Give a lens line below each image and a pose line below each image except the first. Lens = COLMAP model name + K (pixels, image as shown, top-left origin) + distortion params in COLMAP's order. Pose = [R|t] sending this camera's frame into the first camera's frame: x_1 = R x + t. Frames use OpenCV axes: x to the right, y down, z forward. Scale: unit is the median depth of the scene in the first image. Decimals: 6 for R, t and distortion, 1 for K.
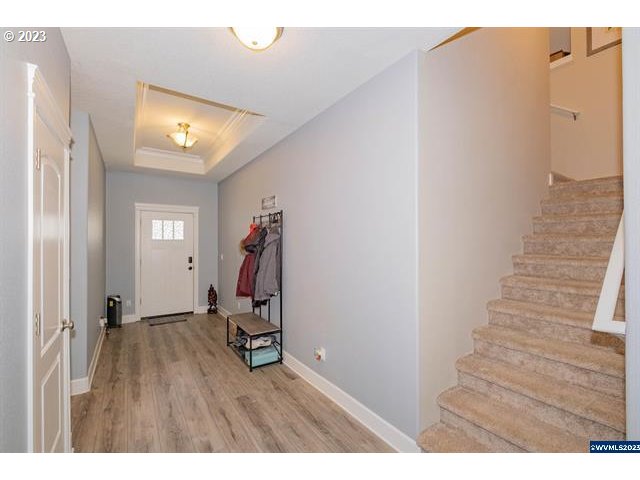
lens RADIAL K [[281.9, 0, 320.0], [0, 281.9, 240.0], [0, 0, 1]] dist [-0.001032, -0.000654]
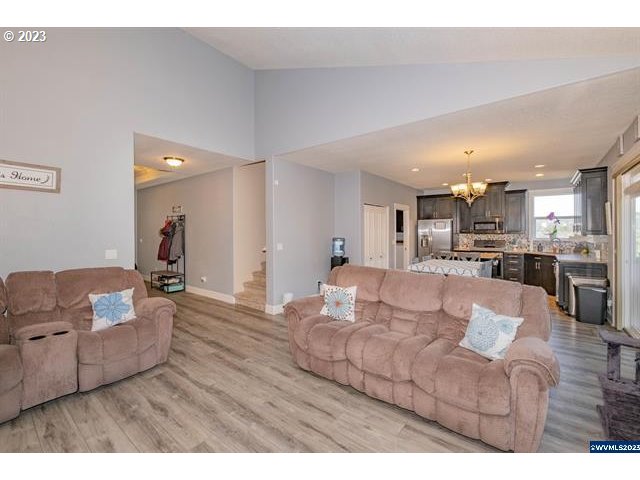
lens RADIAL K [[278.7, 0, 323.6], [0, 278.7, 230.0], [0, 0, 1]] dist [-0.009498, -0.000434]
pose [[0.950978, -0.003892, 0.309234, 0.178549], [0.002683, 0.999987, 0.004334, 0.000294], [-0.309247, -0.003292, 0.950976, -1.090446]]
